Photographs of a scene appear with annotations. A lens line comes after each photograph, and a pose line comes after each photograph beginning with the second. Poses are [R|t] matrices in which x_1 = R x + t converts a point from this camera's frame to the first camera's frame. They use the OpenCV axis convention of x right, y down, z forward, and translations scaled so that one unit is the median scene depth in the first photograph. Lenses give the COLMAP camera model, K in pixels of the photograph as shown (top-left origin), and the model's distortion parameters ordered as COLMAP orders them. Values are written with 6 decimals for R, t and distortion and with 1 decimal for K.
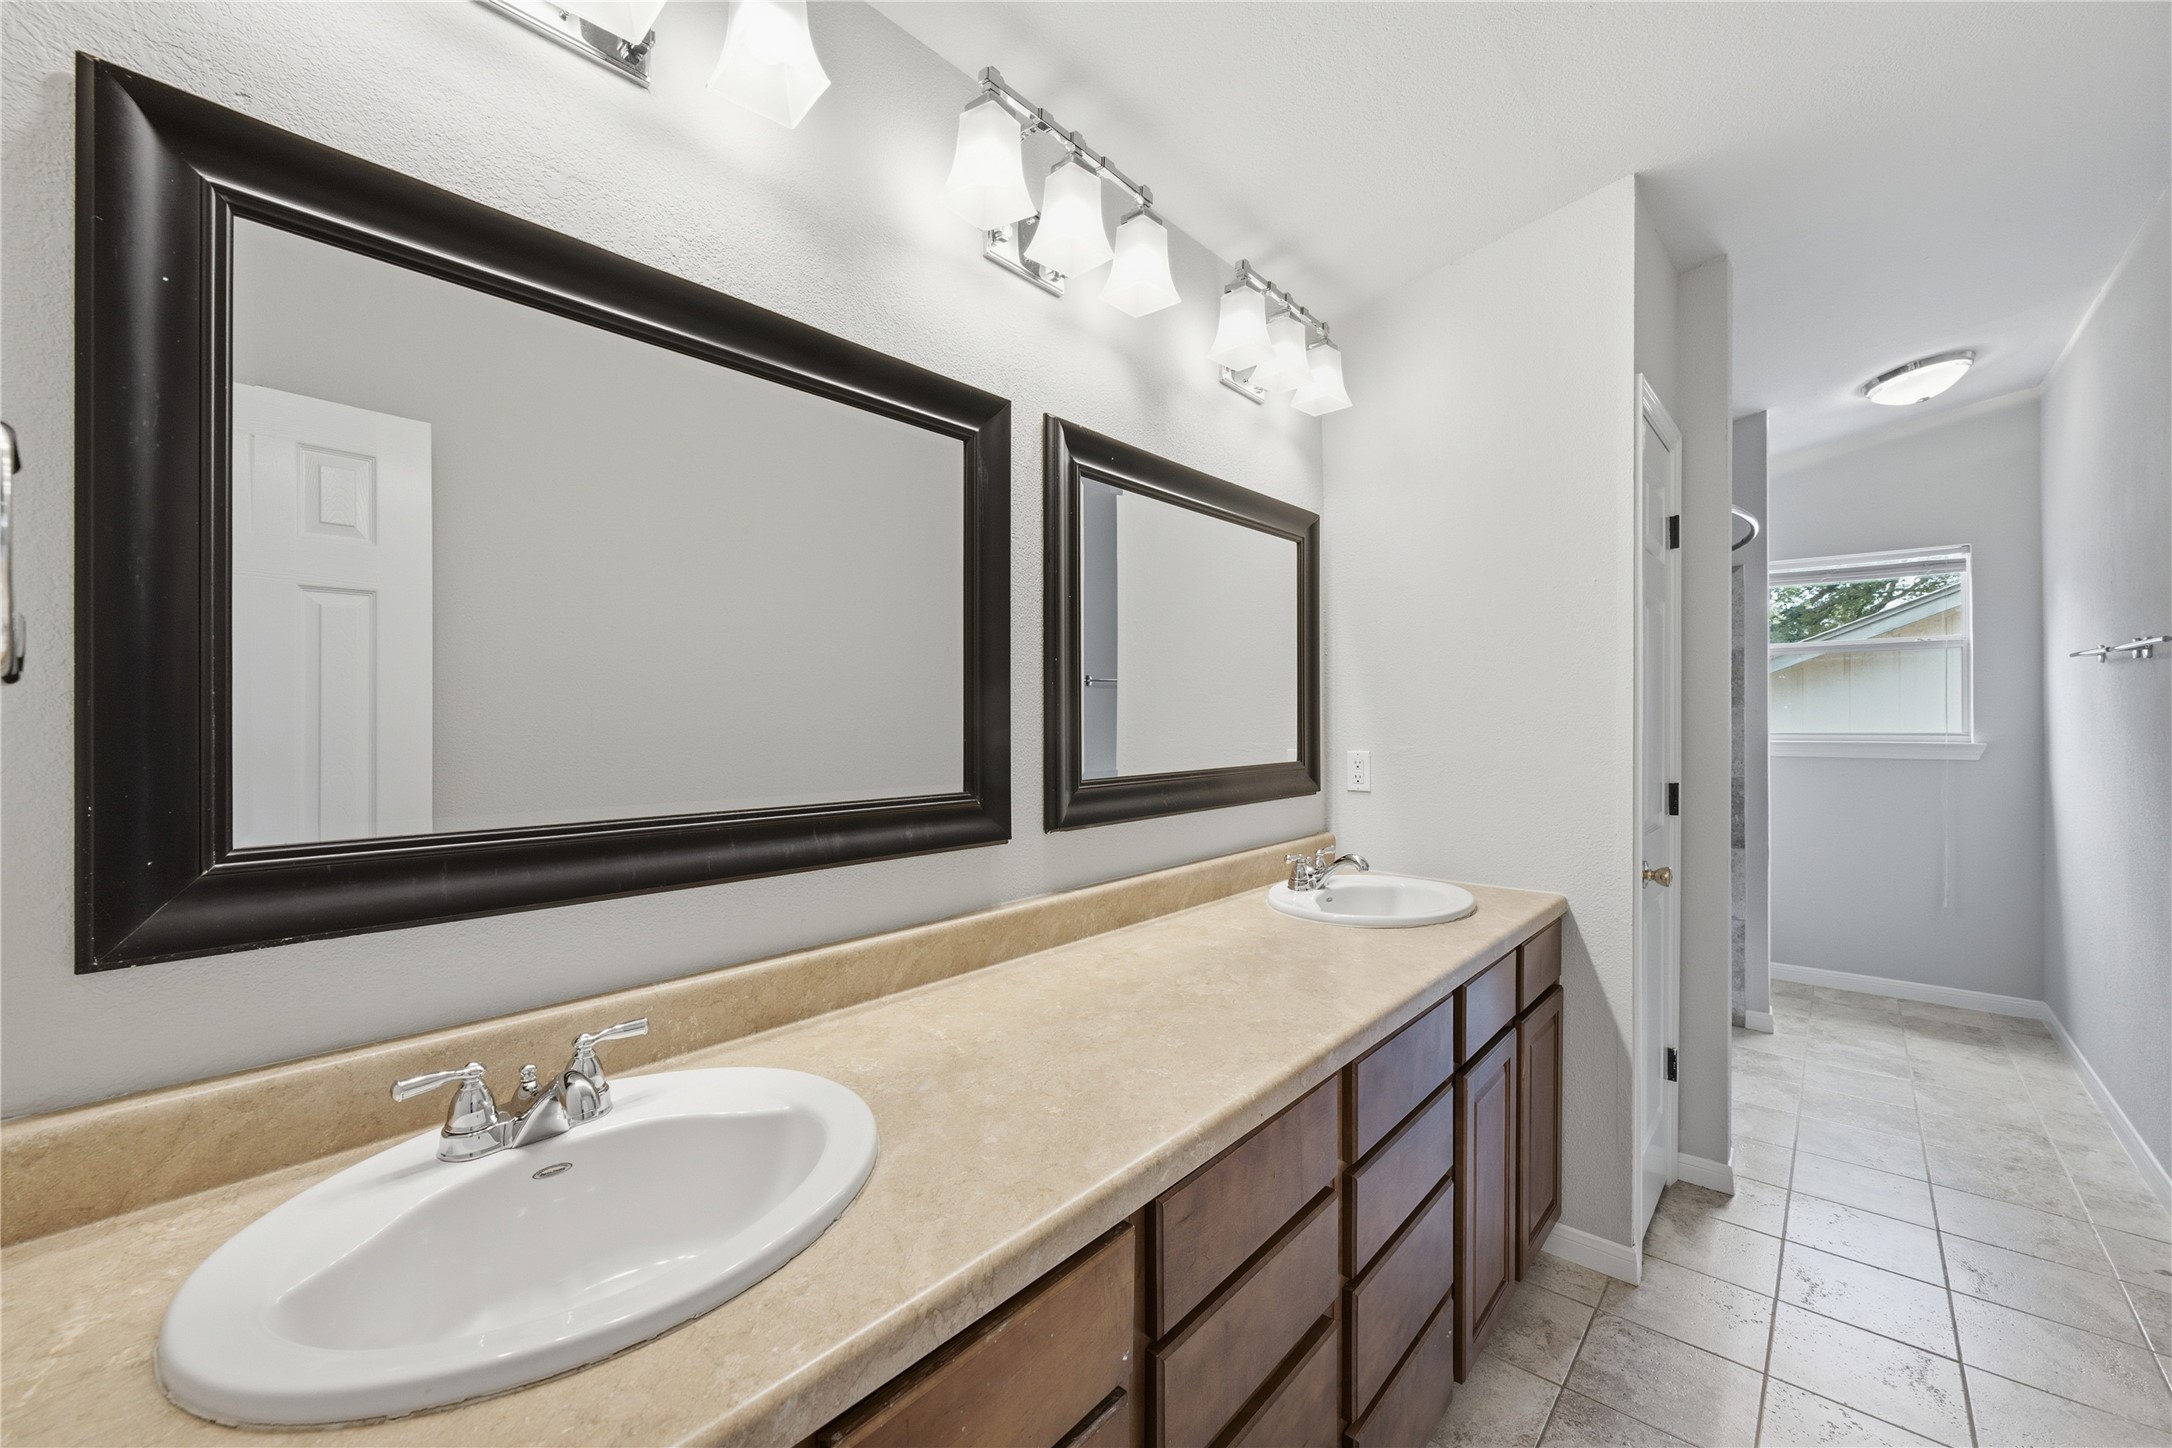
lens RADIAL K [[881.6, 0, 1097.9], [0, 881.6, 718.7], [0, 0, 1]] dist [-0.002792, 0.000078]
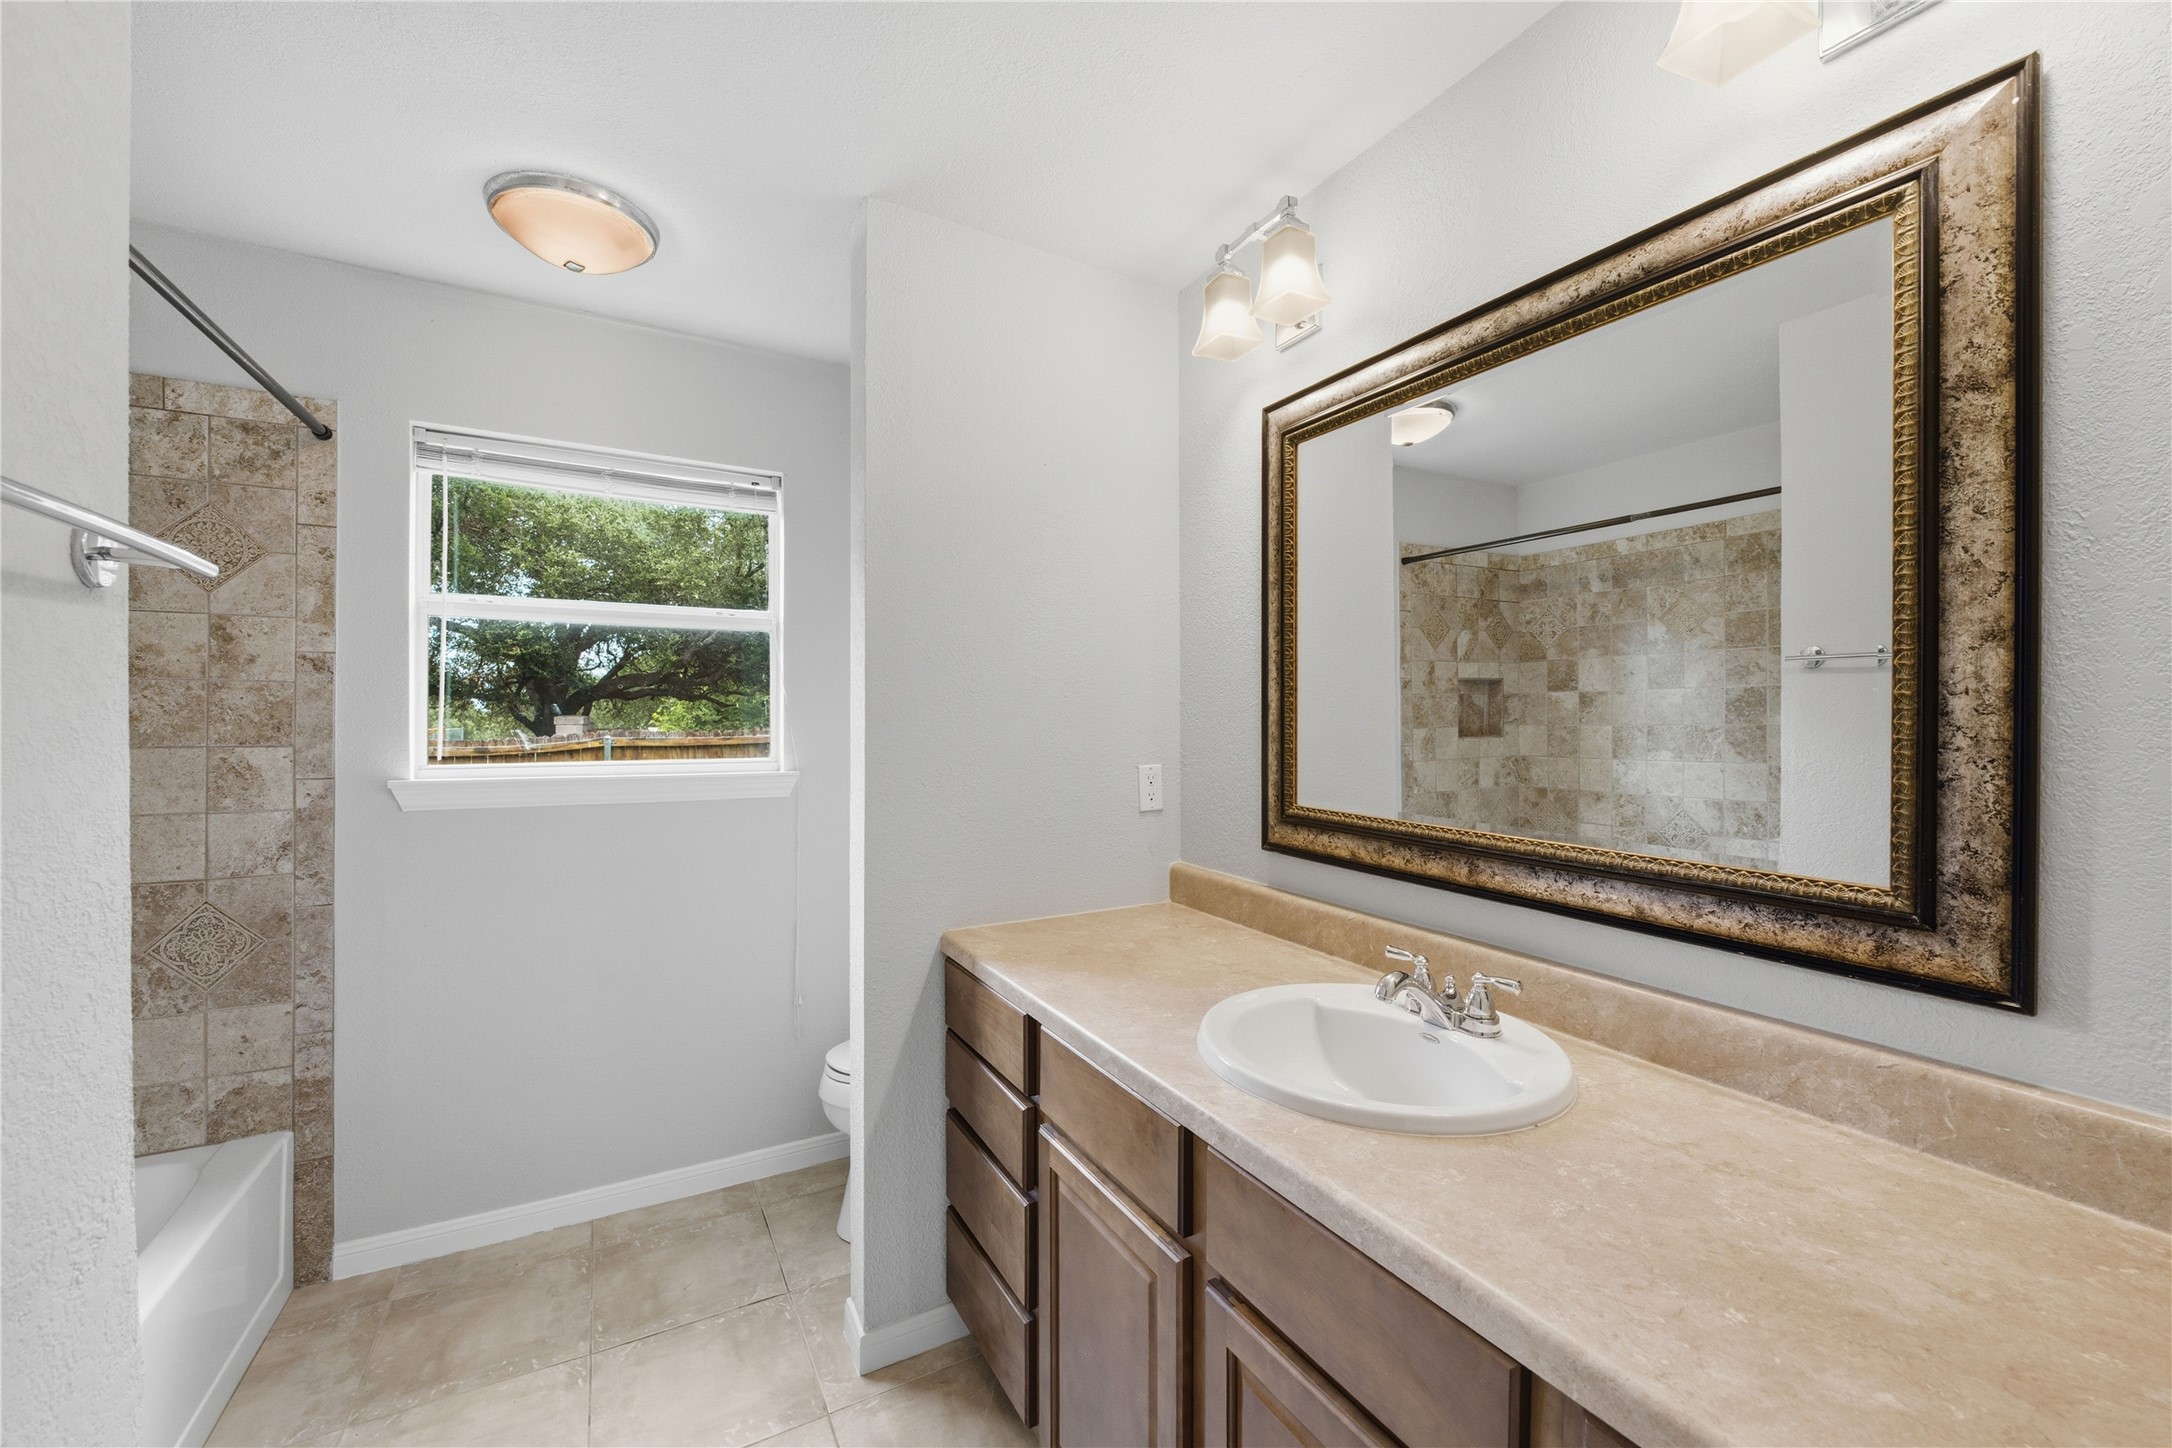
lens RADIAL K [[881.6, 0, 1097.9], [0, 881.6, 718.7], [0, 0, 1]] dist [-0.002792, 0.000078]
pose [[-0.358811, -0.002685, -0.933406, 1.092803], [-0.005954, 0.999982, -0.000587, -0.066199], [0.933391, 0.005346, -0.358821, 0.995516]]
